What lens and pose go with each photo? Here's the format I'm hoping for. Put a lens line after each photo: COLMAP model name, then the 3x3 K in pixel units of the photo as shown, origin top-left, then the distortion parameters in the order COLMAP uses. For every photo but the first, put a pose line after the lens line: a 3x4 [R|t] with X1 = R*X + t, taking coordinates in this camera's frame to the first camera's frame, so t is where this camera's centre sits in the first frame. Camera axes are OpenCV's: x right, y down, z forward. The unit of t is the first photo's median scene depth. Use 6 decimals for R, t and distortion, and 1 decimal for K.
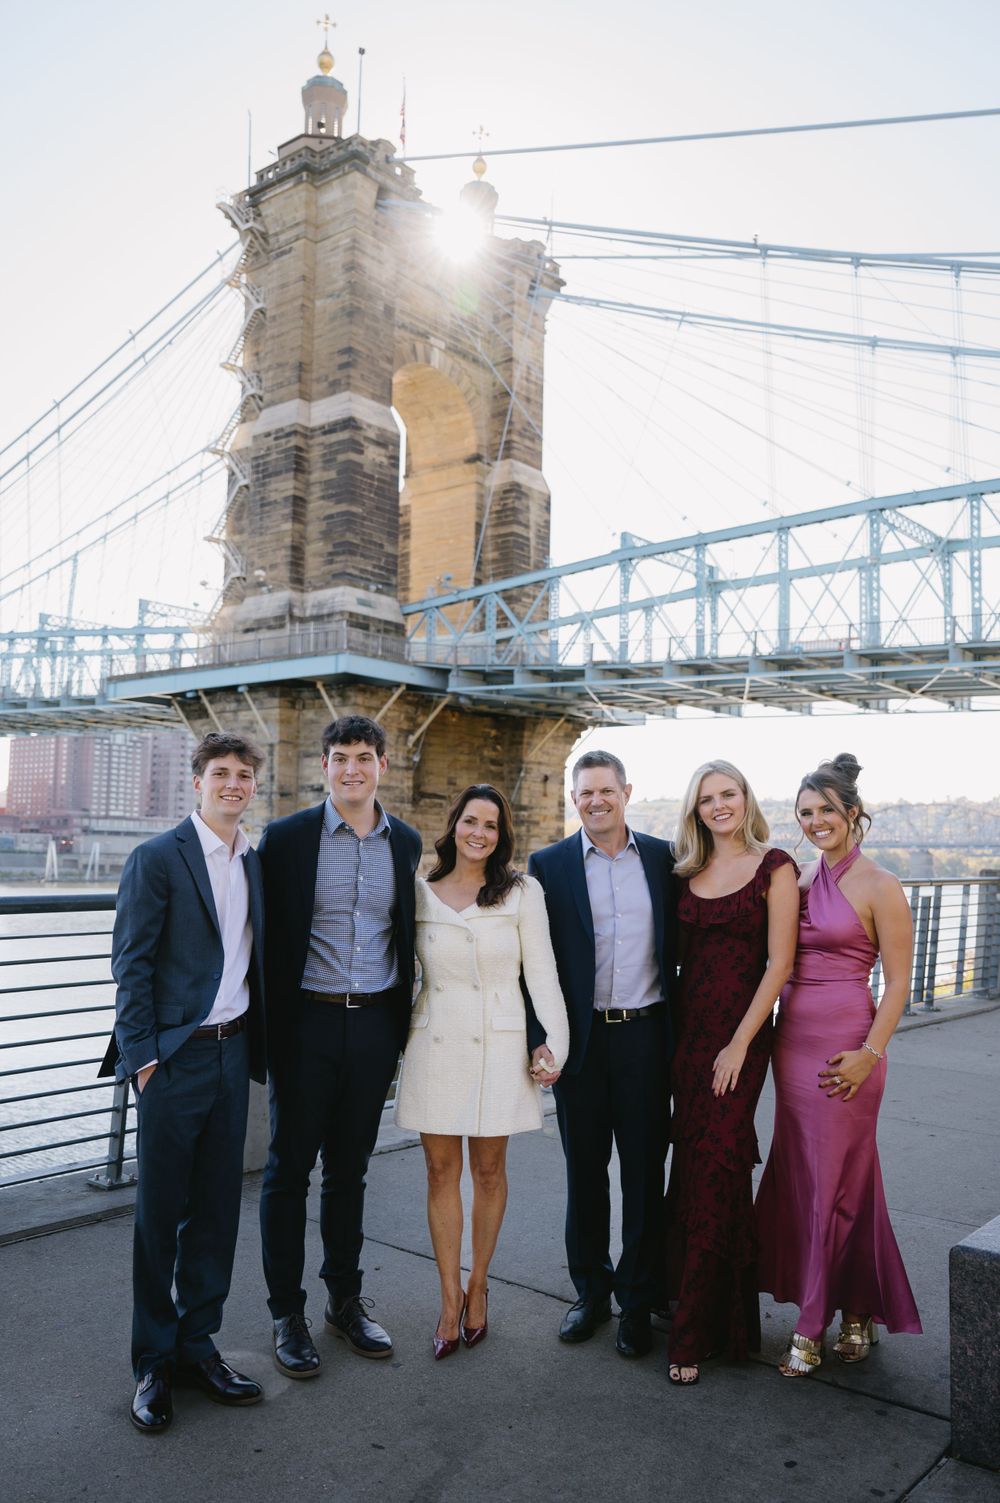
lens RADIAL K [[1259.9, 0, 513.5], [0, 1259.9, 758.1], [0, 0, 1]] dist [-0.035515, 0.037074]
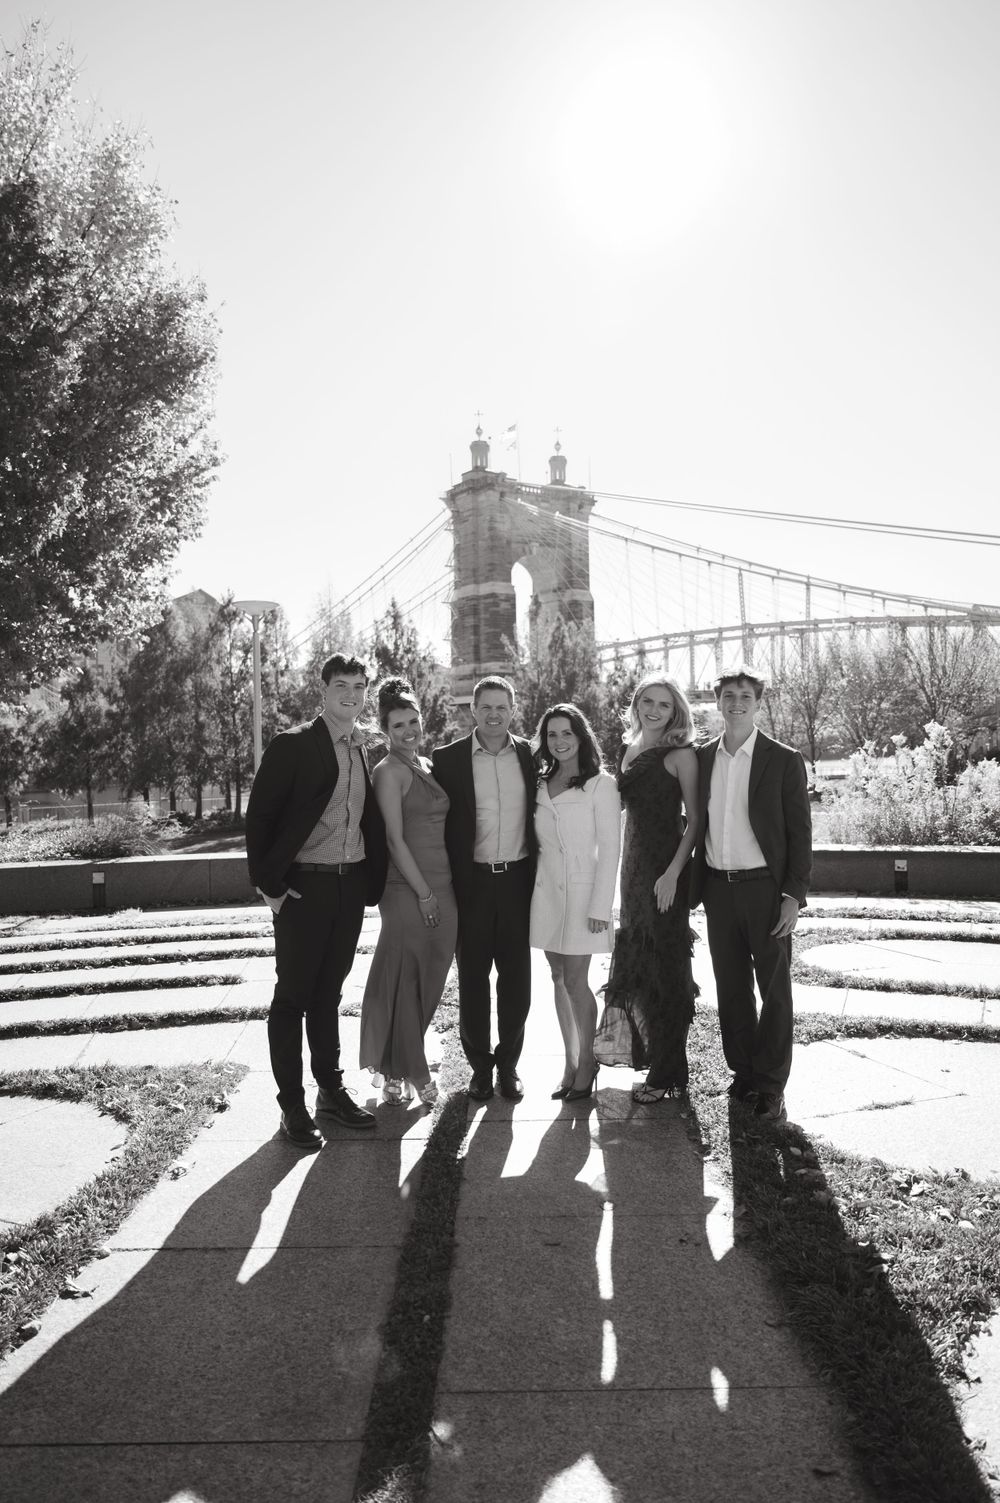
lens RADIAL K [[1069.3, 0, 510.5], [0, 1069.3, 744.3], [0, 0, 1]] dist [-0.012258, 0.005759]
pose [[0.967333, -0.043718, -0.249710, 0.408081], [0.061338, 0.996113, 0.063220, -0.099530], [0.245976, -0.076472, 0.966255, -1.036620]]
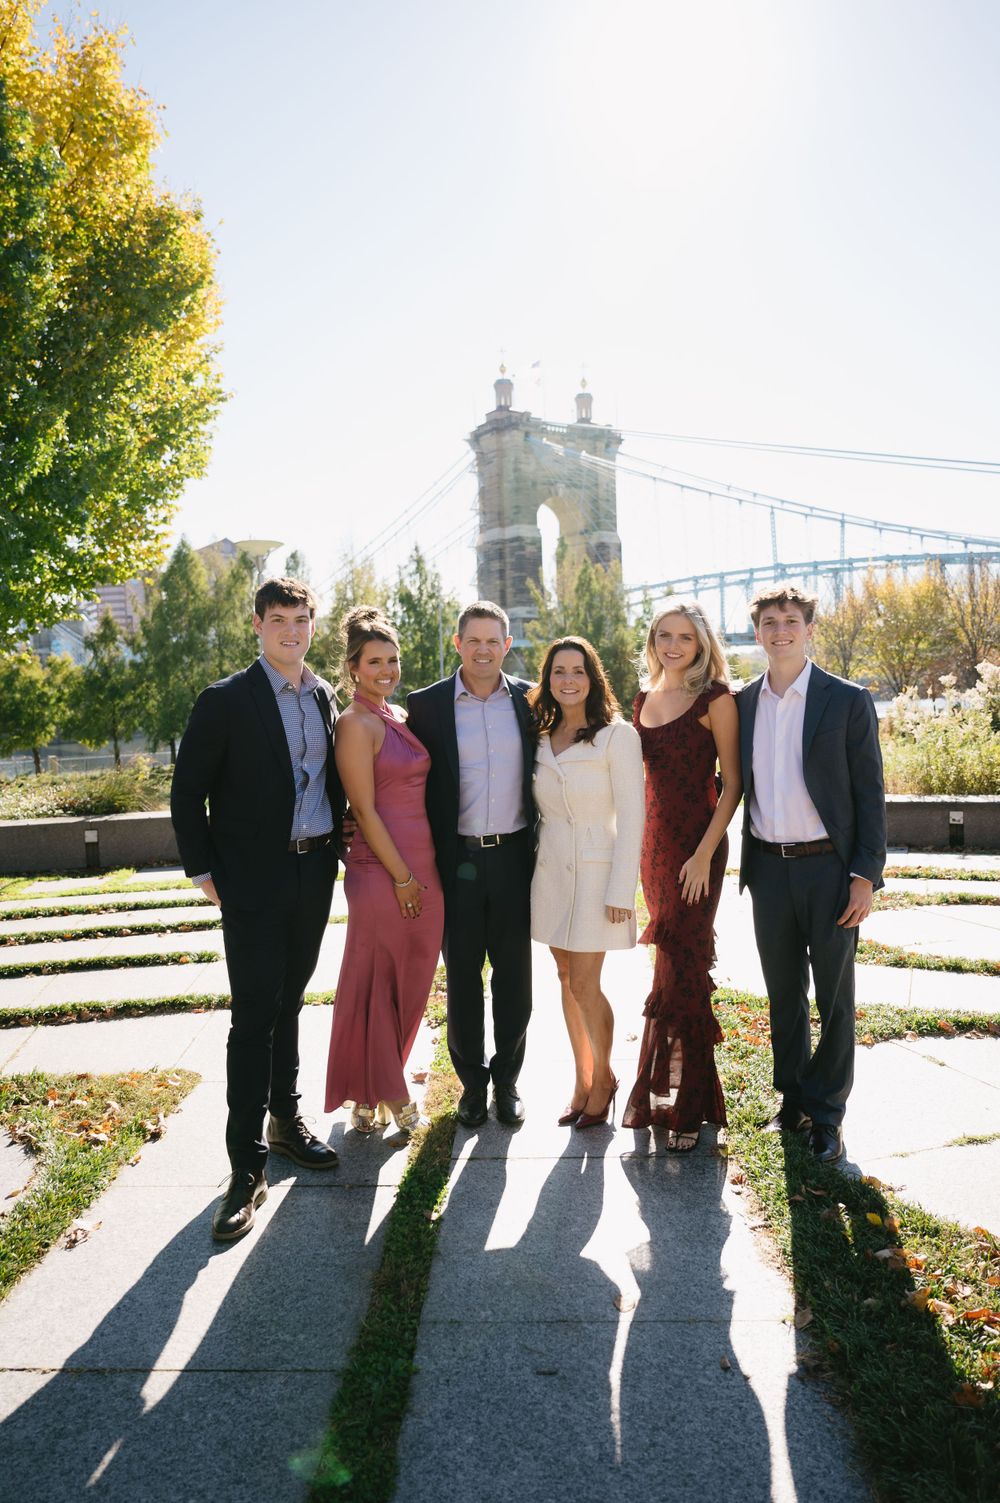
lens RADIAL K [[1069.3, 0, 495.8], [0, 1069.3, 756.2], [0, 0, 1]] dist [-0.012258, 0.005759]
pose [[0.956052, -0.036689, -0.290894, 0.406692], [0.074965, 0.989751, 0.121547, -0.098635], [0.283453, -0.138012, 0.949003, -1.025812]]
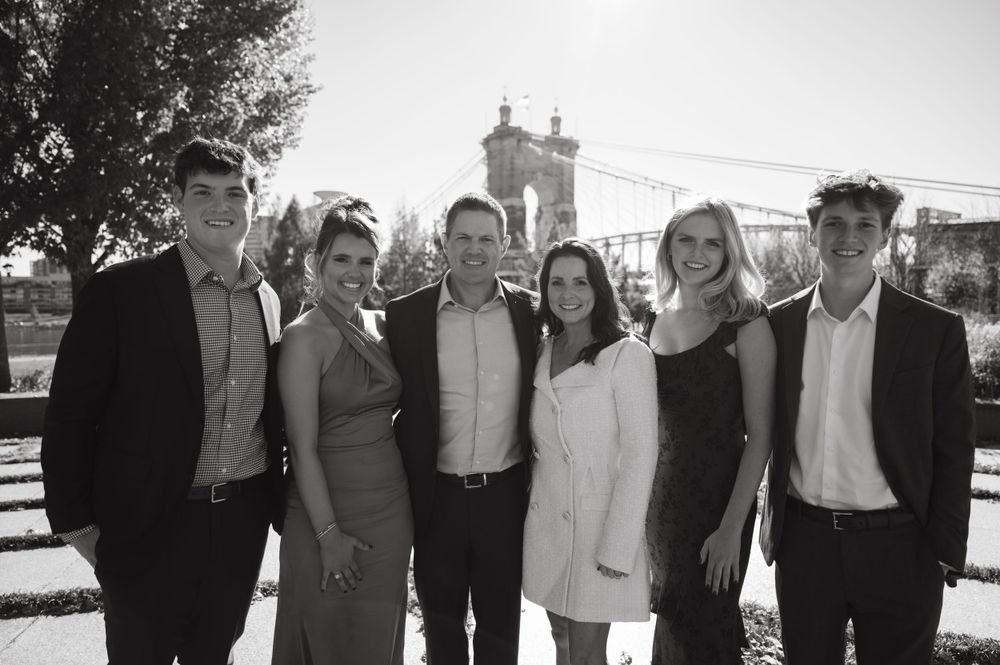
lens RADIAL K [[675.6, 0, 500.1], [0, 675.6, 333.2], [0, 0, 1]] dist [0.008953, -0.003895]
pose [[0.959768, -0.011342, -0.280565, 0.401264], [0.042654, 0.993478, 0.105750, -0.097356], [0.277535, -0.113463, 0.953992, -1.007135]]
